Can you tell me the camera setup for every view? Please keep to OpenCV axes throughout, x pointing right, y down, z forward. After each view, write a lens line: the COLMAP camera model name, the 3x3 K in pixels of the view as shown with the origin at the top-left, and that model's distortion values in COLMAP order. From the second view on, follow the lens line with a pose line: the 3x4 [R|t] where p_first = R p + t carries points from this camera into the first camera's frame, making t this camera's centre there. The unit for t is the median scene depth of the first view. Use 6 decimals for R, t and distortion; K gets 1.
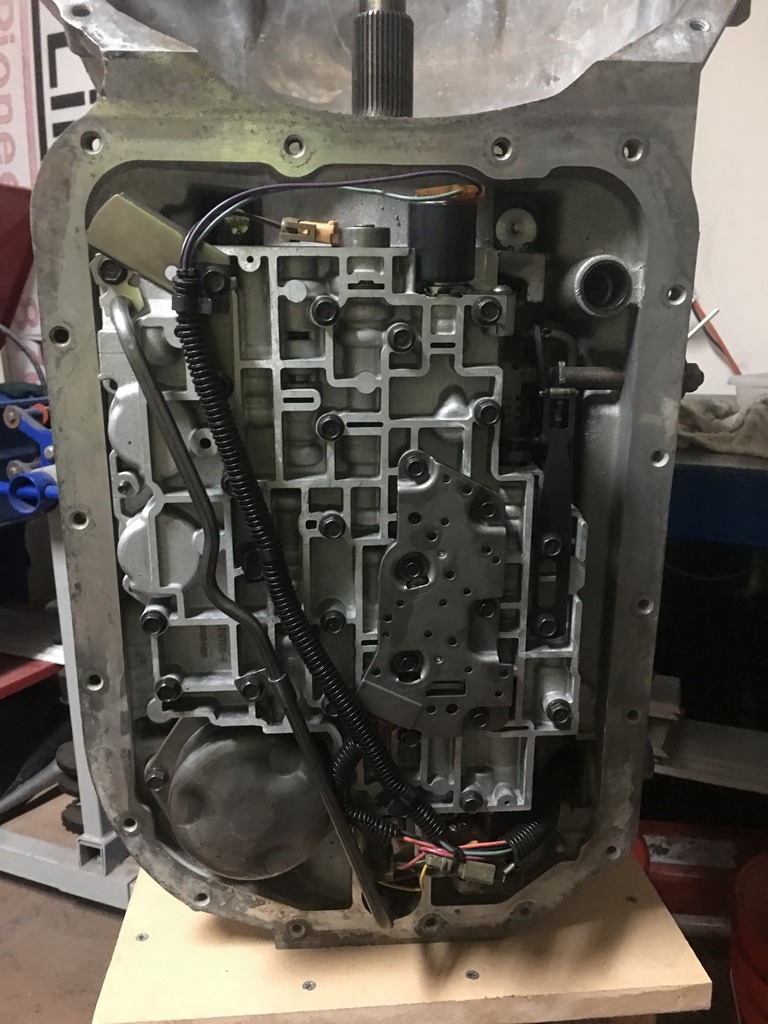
lens RADIAL K [[880.1, 0, 380.3], [0, 880.1, 511.4], [0, 0, 1]] dist [0.072251, -0.109157]
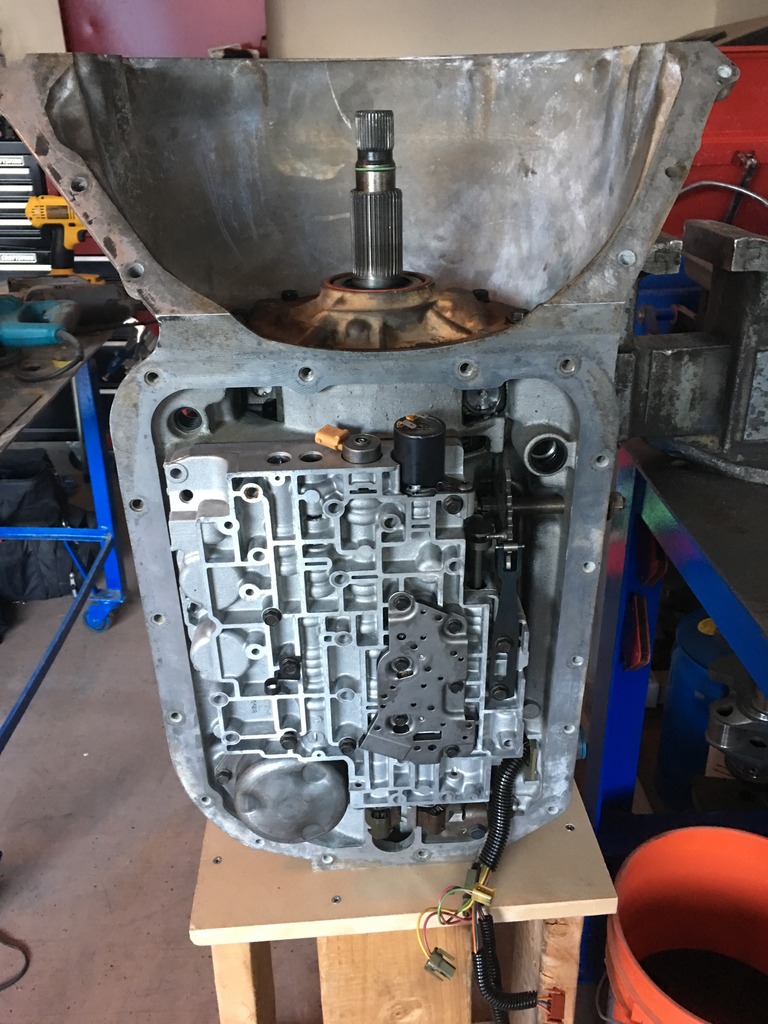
lens RADIAL K [[878.6, 0, 384.0], [0, 878.6, 512.0], [0, 0, 1]] dist [0.081363, -0.122571]
pose [[0.999703, -0.010199, -0.022150, 0.040392], [0.015207, 0.970822, 0.239319, -0.479352], [0.019063, -0.239584, 0.970688, -0.279778]]
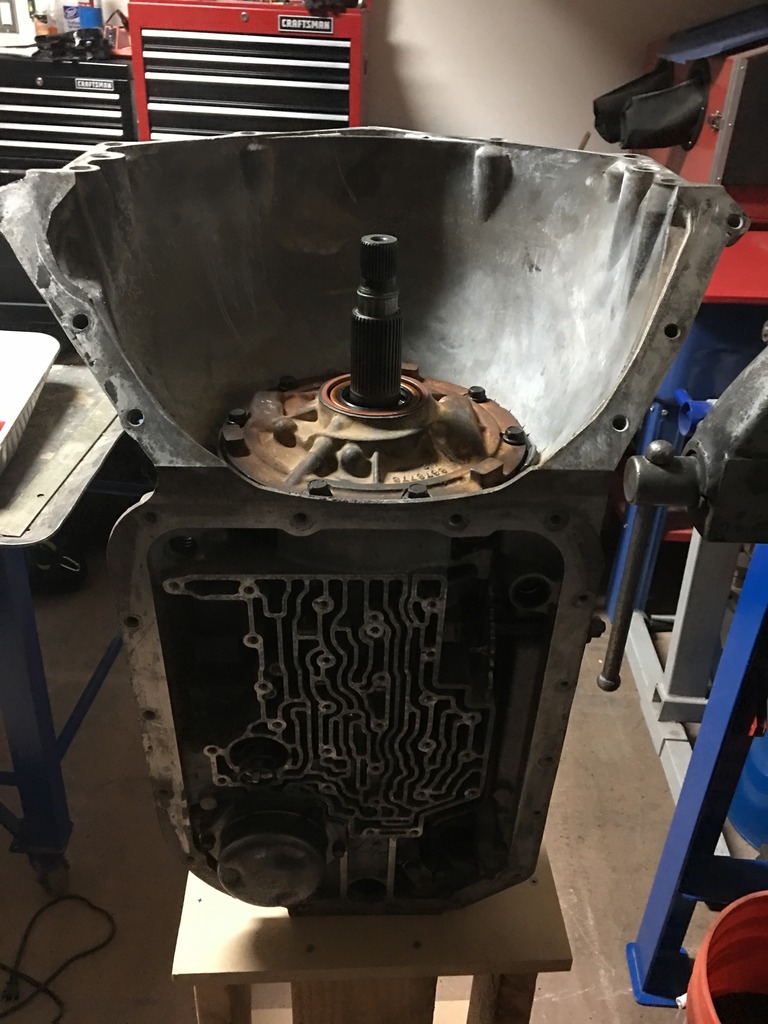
lens RADIAL K [[880.1, 0, 380.3], [0, 880.1, 511.4], [0, 0, 1]] dist [0.072251, -0.109157]
pose [[0.999136, 0.038784, -0.014951, 0.039204], [-0.031509, 0.941287, 0.336133, -0.799118], [0.027110, -0.335371, 0.941696, -0.221755]]
